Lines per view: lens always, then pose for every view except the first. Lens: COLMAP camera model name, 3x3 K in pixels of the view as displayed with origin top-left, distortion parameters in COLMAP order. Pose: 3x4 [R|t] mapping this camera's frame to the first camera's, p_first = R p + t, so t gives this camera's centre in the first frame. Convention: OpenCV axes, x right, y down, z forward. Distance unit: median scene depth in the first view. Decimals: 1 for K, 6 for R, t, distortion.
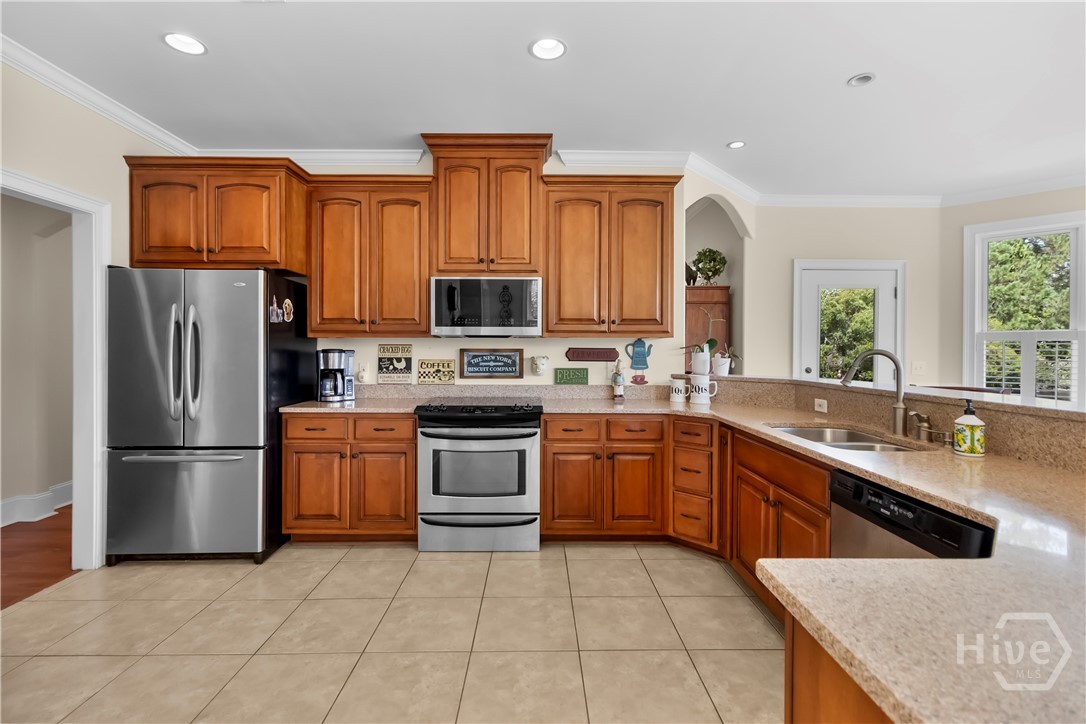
lens RADIAL K [[499.1, 0, 539.6], [0, 499.1, 350.2], [0, 0, 1]] dist [-0.004891, 0.003177]
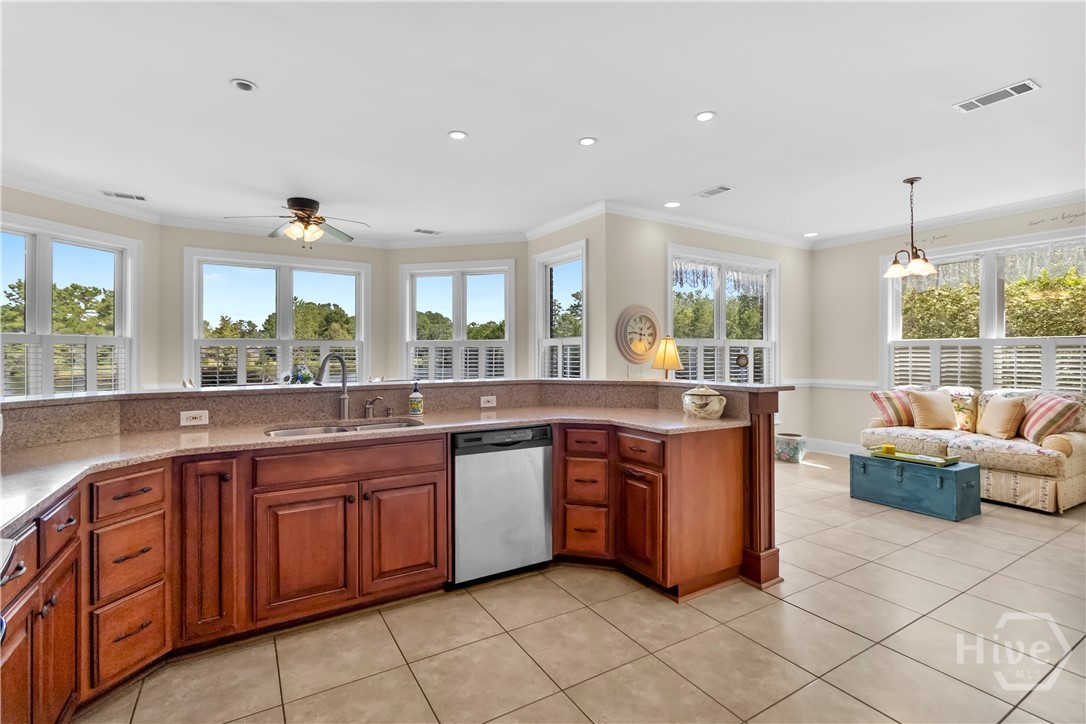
lens RADIAL K [[499.1, 0, 535.3], [0, 499.1, 354.8], [0, 0, 1]] dist [-0.004891, 0.003177]
pose [[-0.502217, -0.004964, 0.864728, -0.410786], [0.002097, 0.999974, 0.006959, -0.003206], [-0.864739, 0.005308, -0.502193, 0.786001]]
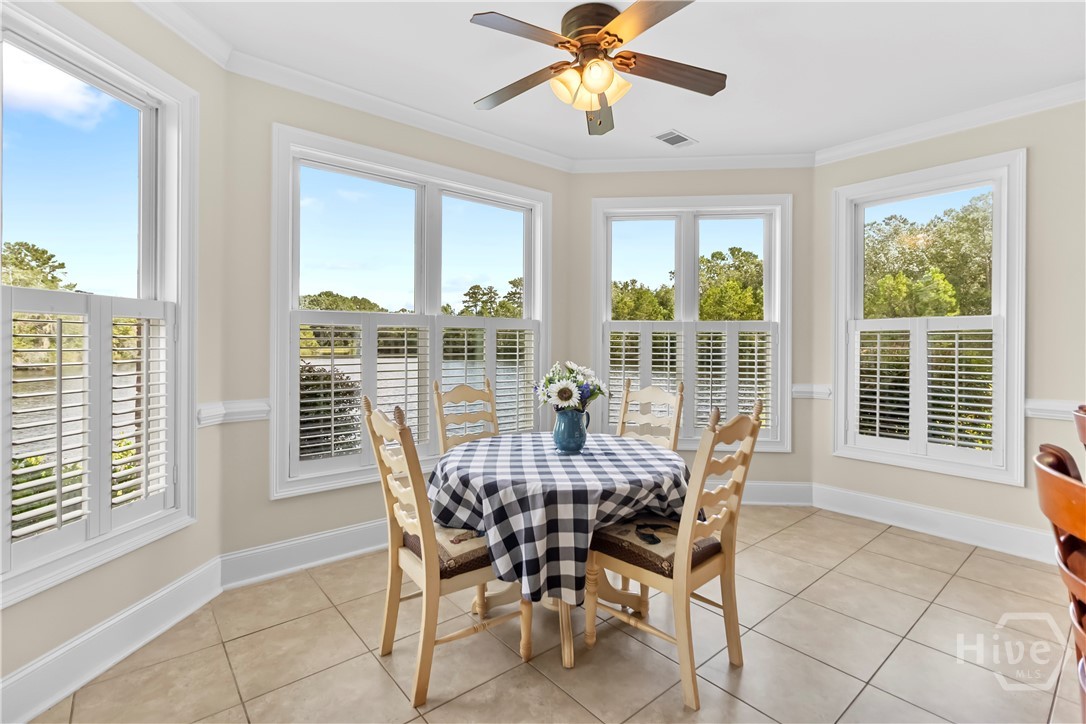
lens RADIAL K [[499.1, 0, 534.7], [0, 499.1, 343.8], [0, 0, 1]] dist [-0.004891, 0.003177]
pose [[-0.626248, -0.008559, 0.779577, 0.641363], [-0.002186, 0.999955, 0.009223, -0.000635], [-0.779621, 0.004072, -0.626239, 1.120728]]
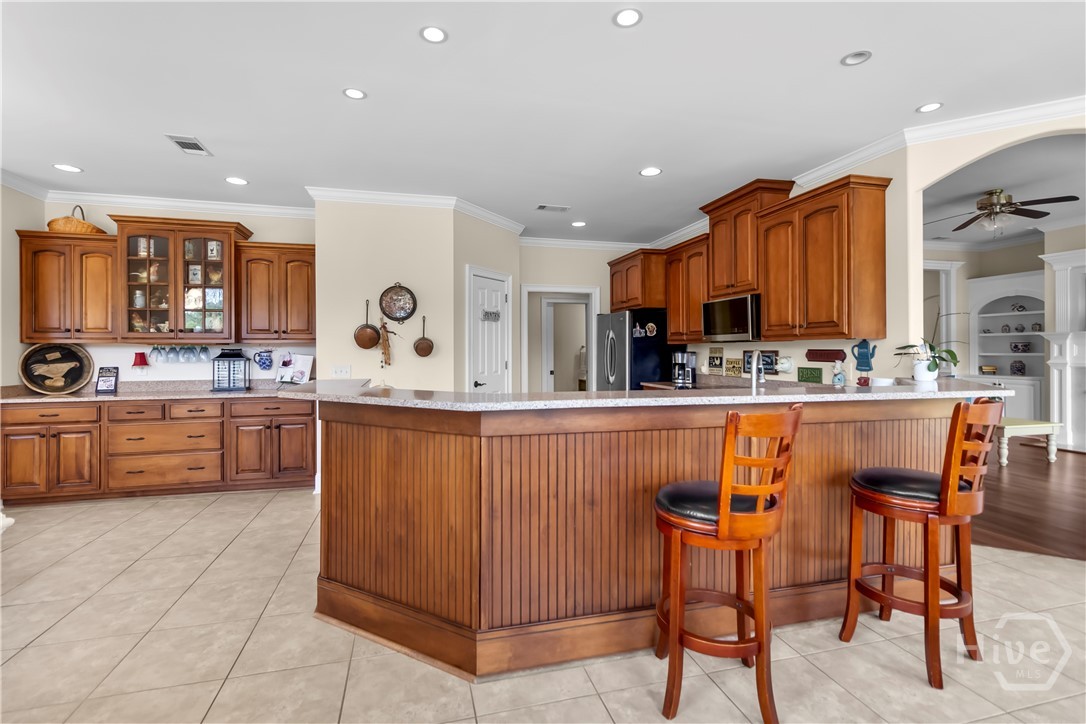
lens RADIAL K [[499.1, 0, 543.3], [0, 499.1, 361.7], [0, 0, 1]] dist [-0.004891, 0.003177]
pose [[0.249155, 0.018194, -0.968293, 1.085366], [-0.001679, 0.999830, 0.018355, 0.003723], [0.968462, -0.002948, 0.249144, 0.167628]]
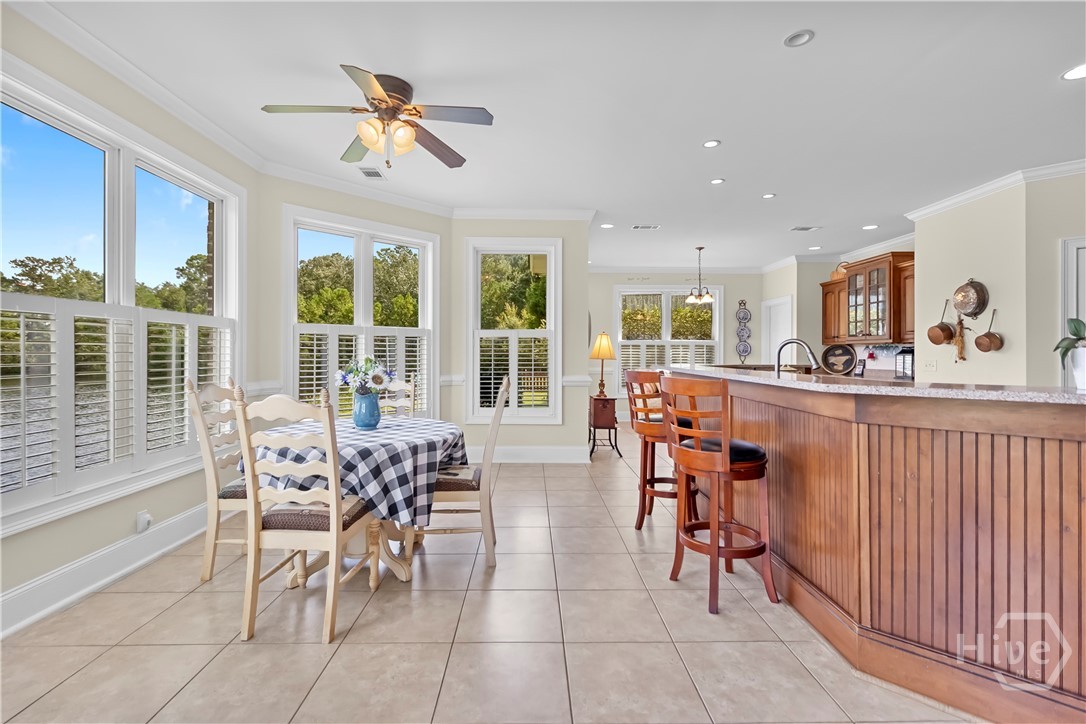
lens RADIAL K [[499.1, 0, 534.9], [0, 499.1, 352.1], [0, 0, 1]] dist [-0.004891, 0.003177]
pose [[-0.999958, -0.008161, 0.004119, 0.857153], [-0.008150, 0.999963, 0.002587, 0.021217], [-0.004140, 0.002553, -0.999988, 1.483675]]
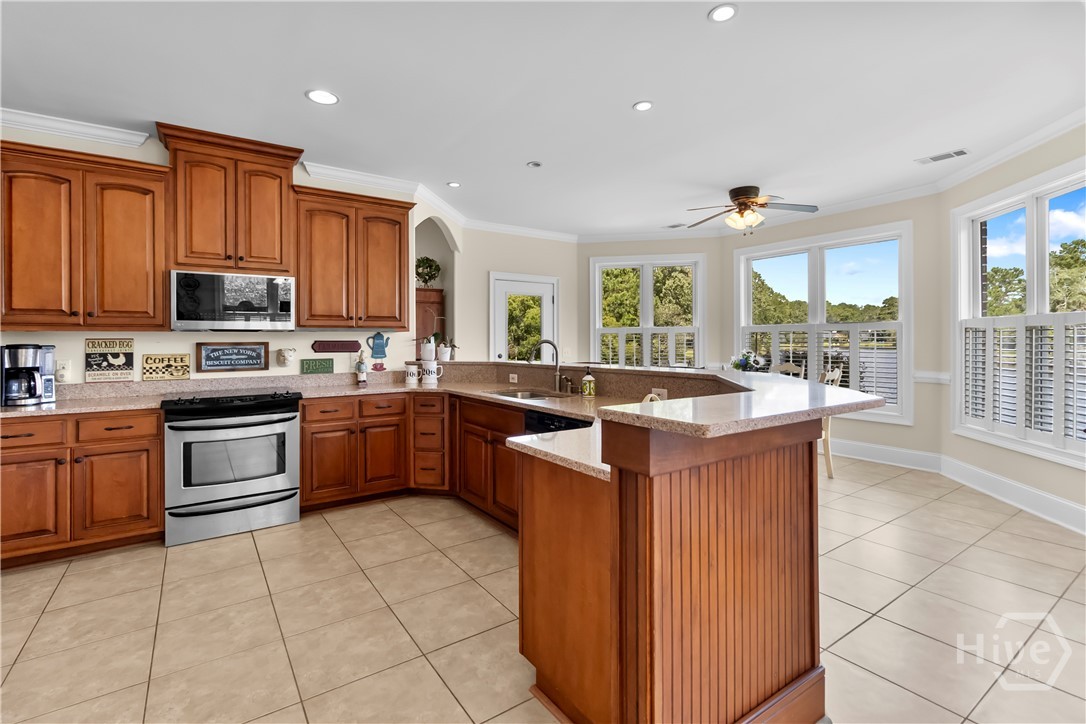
lens RADIAL K [[499.1, 0, 540.6], [0, 499.1, 342.7], [0, 0, 1]] dist [-0.004891, 0.003177]
pose [[0.827836, -0.011360, 0.560856, -0.162051], [0.011038, 0.999931, 0.003961, 0.001115], [-0.560862, 0.002912, 0.827904, -0.219949]]
